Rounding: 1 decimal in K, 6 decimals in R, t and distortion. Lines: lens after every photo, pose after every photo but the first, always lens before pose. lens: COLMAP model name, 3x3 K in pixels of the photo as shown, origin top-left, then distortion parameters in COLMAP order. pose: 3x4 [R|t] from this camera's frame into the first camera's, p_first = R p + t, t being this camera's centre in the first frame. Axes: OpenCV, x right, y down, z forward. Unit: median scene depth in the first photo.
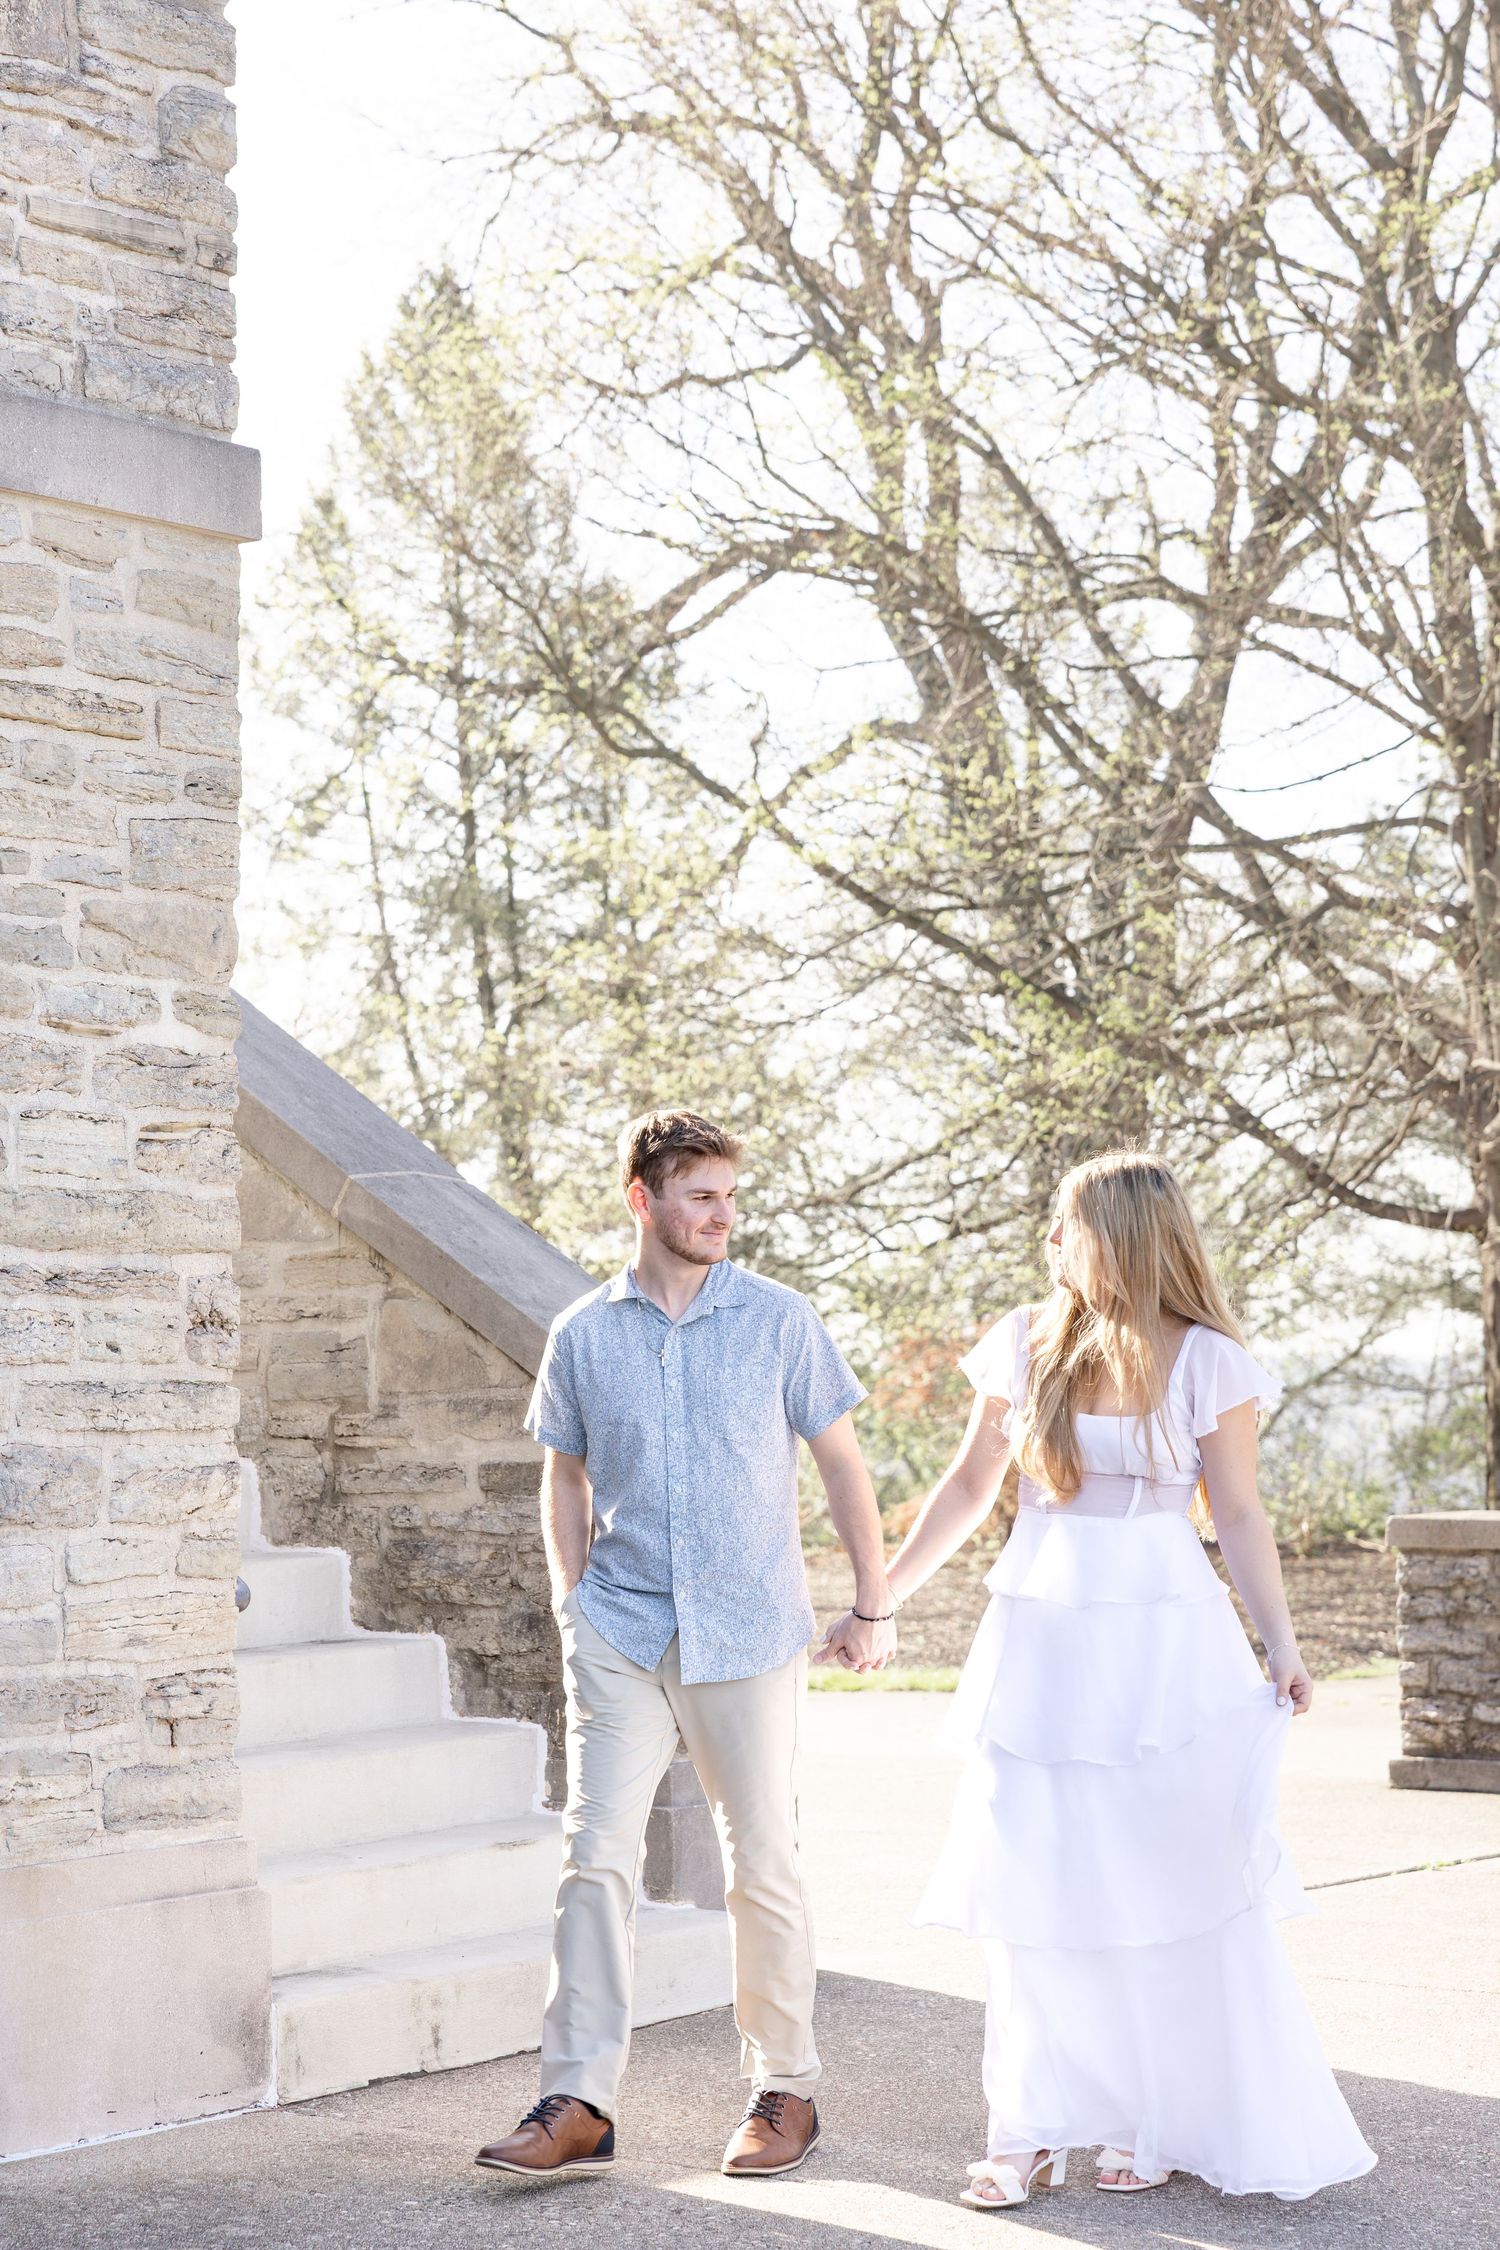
lens RADIAL K [[4561.8, 0, 750.0], [0, 4561.8, 1125.0], [0, 0, 1]] dist [0.335208, -3.385624]
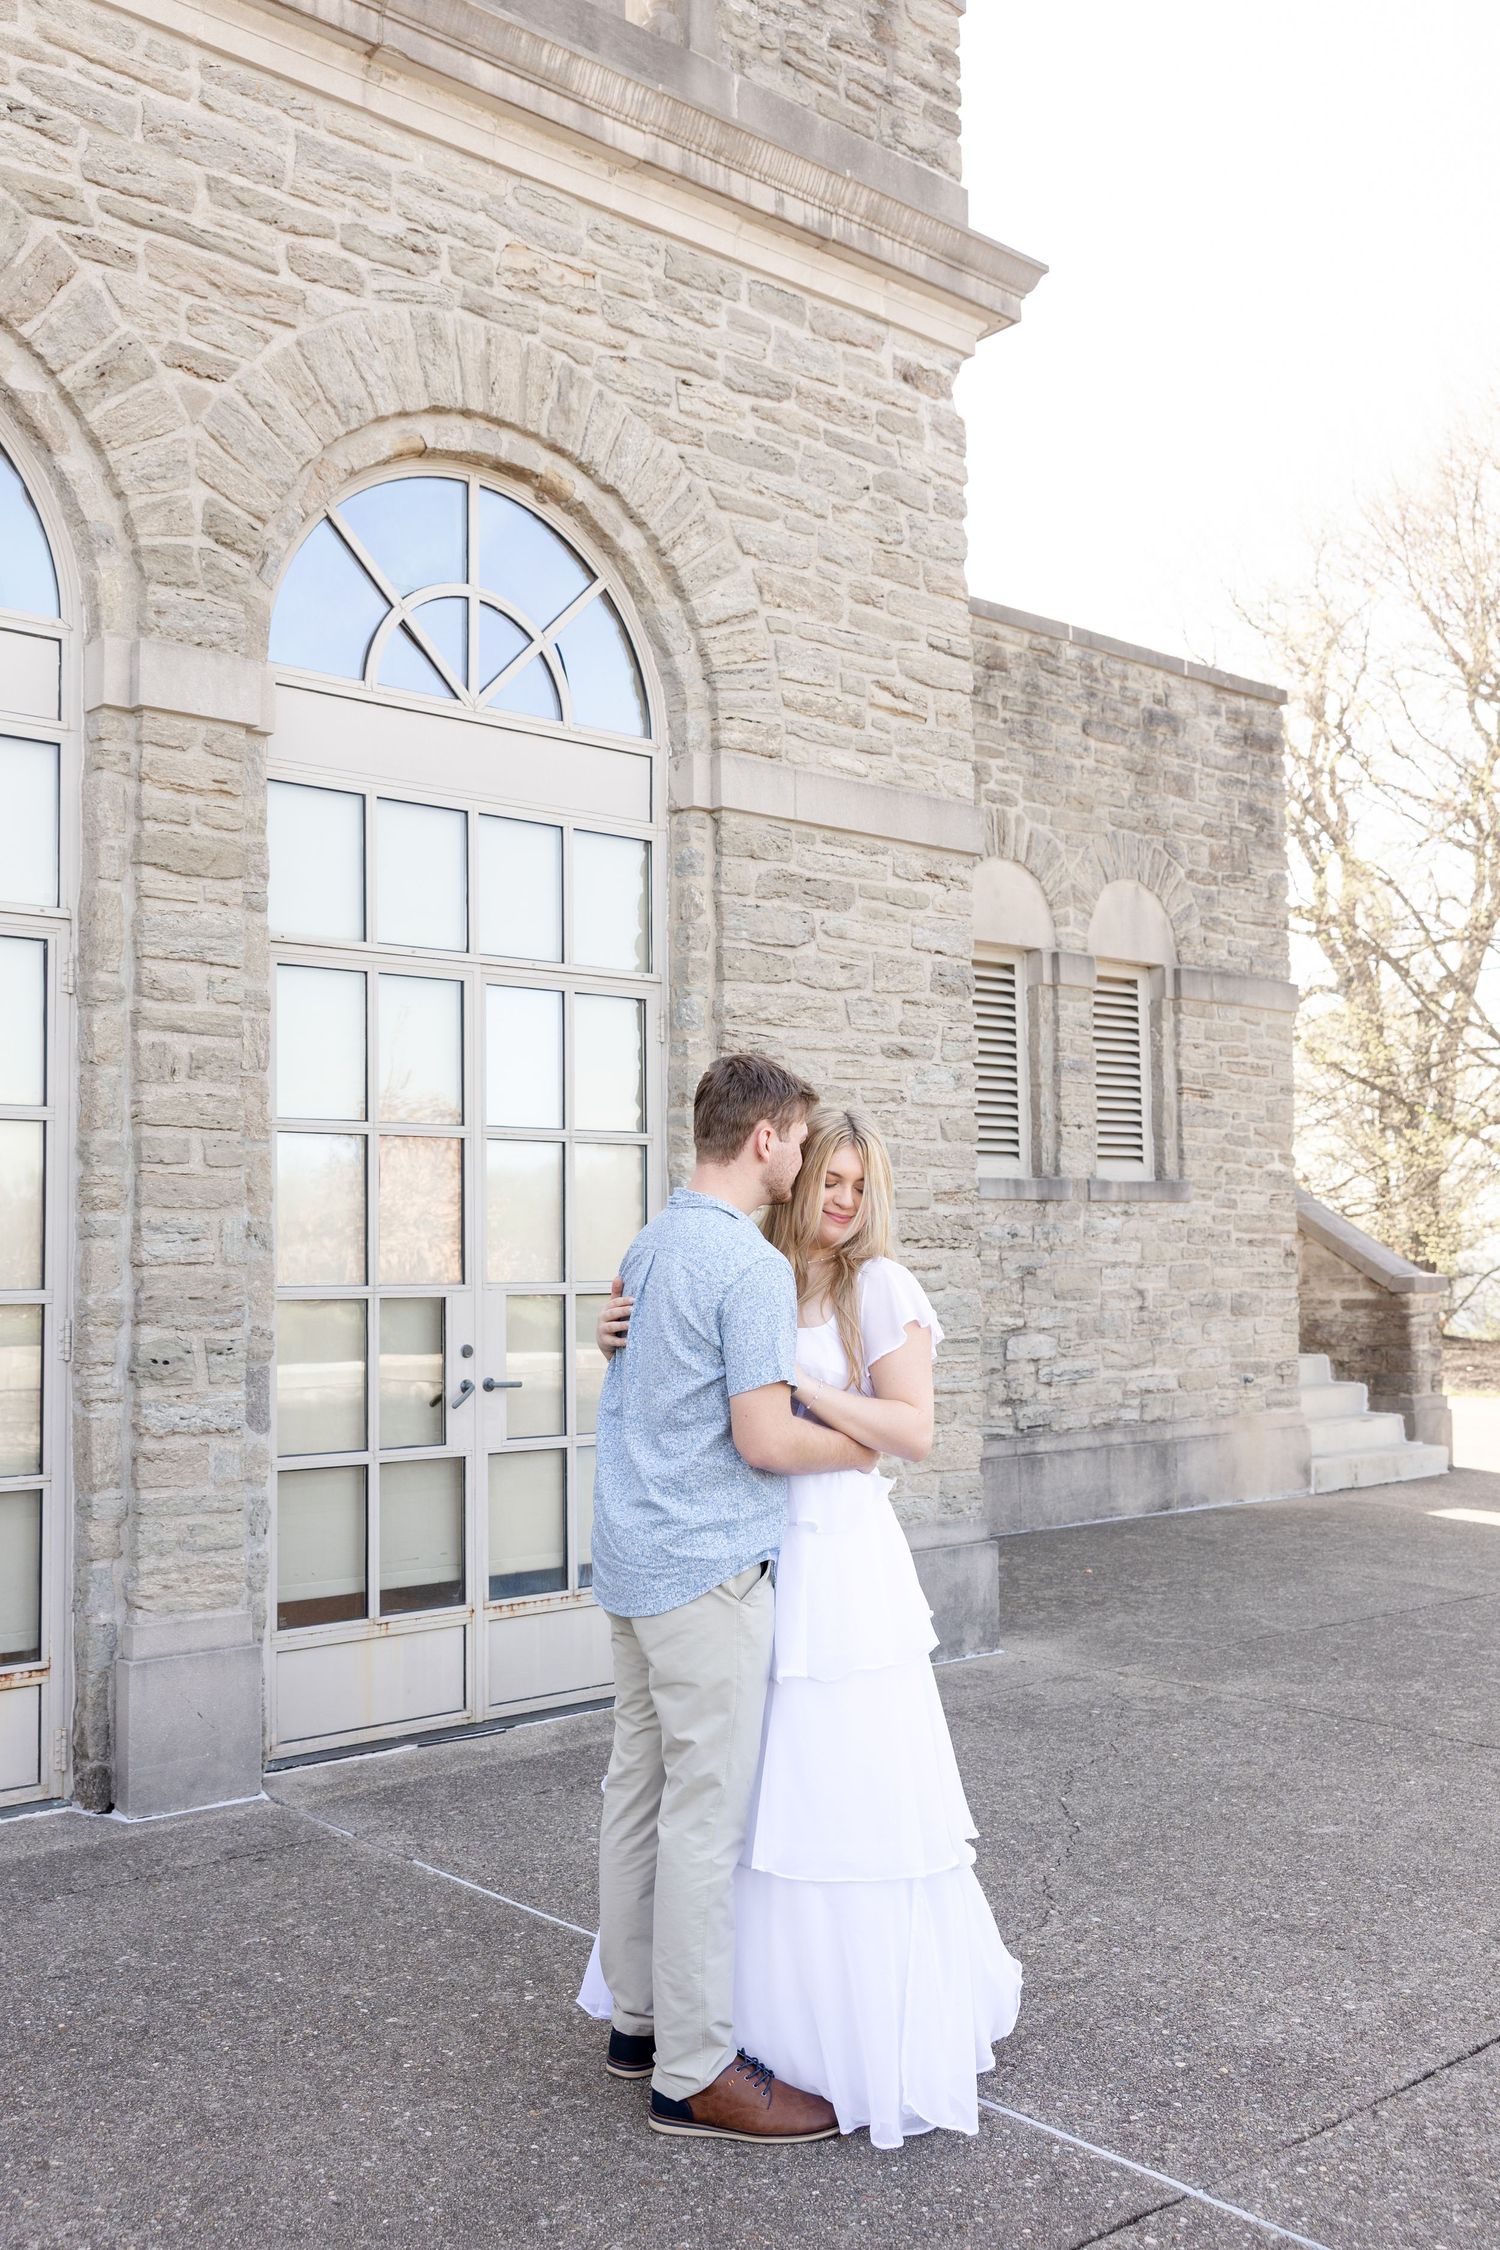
lens RADIAL K [[2037.6, 0, 694.9], [0, 2037.6, 1166.7], [0, 0, 1]] dist [-0.003299, 0.000804]
pose [[0.970457, -0.006007, -0.241201, -0.180561], [0.008054, 0.999939, 0.007503, -0.034004], [0.241141, -0.009224, 0.970446, -0.511654]]
